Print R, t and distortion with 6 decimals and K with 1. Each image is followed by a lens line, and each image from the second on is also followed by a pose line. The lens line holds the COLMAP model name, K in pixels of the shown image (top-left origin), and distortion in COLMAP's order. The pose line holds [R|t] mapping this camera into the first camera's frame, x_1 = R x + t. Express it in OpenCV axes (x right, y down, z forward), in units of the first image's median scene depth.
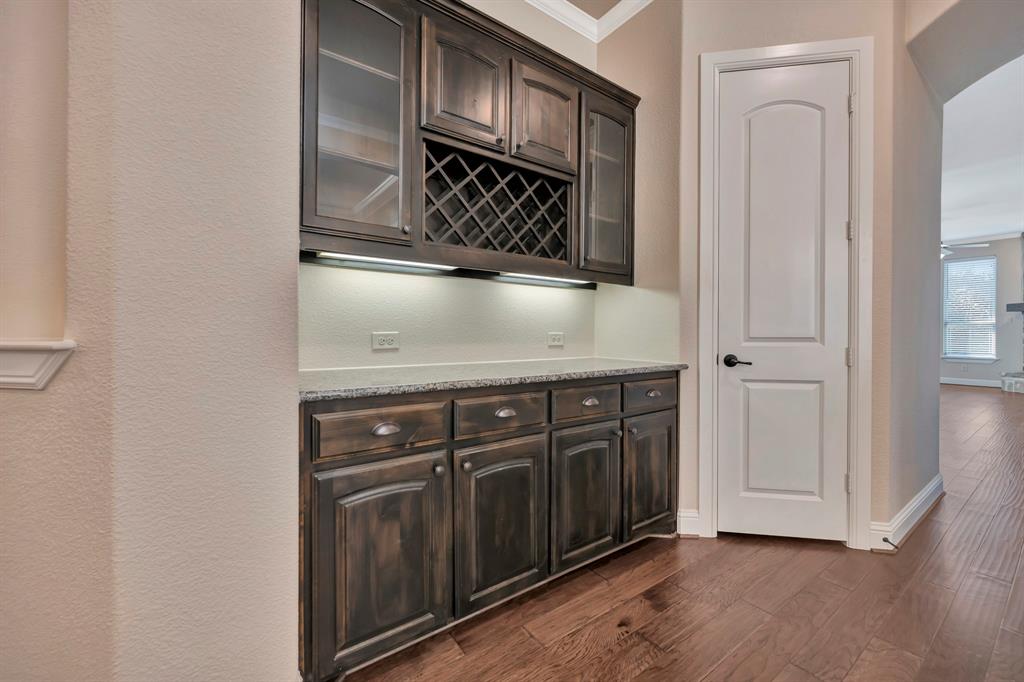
lens RADIAL K [[410.7, 0, 513.9], [0, 410.7, 332.4], [0, 0, 1]] dist [-0.001644, -0.000131]
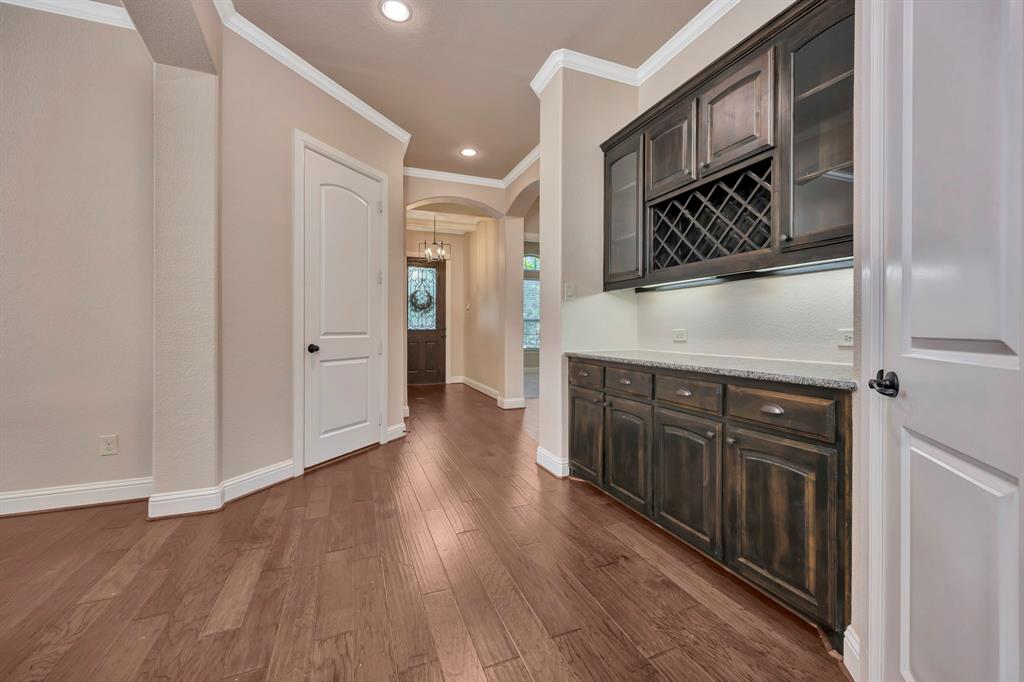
lens RADIAL K [[410.7, 0, 513.9], [0, 410.7, 332.4], [0, 0, 1]] dist [-0.001644, -0.000131]
pose [[-0.240397, 0.001335, -0.970674, 1.320324], [-0.002807, 0.999994, 0.002071, 0.008234], [0.970671, 0.003223, -0.240392, 0.805808]]
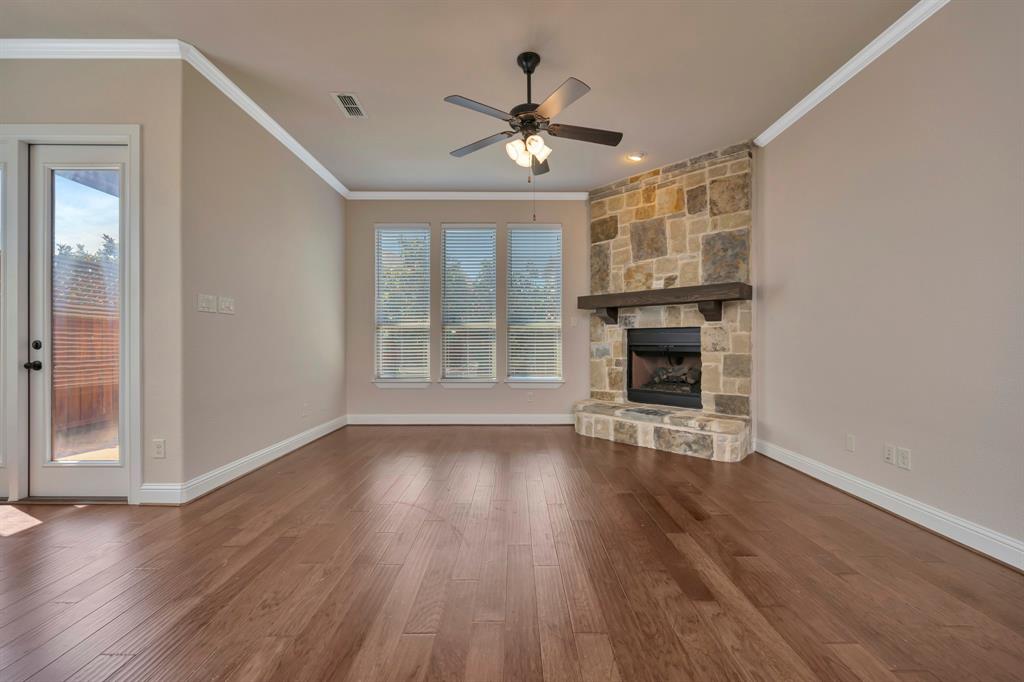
lens RADIAL K [[406.5, 0, 516.5], [0, 406.5, 343.6], [0, 0, 1]] dist [-0.001374, -0.000333]
pose [[0.579631, -0.004209, 0.814868, 2.779282], [0.000575, 0.999989, 0.004756, 0.003839], [-0.814879, -0.002289, 0.579627, 3.146454]]
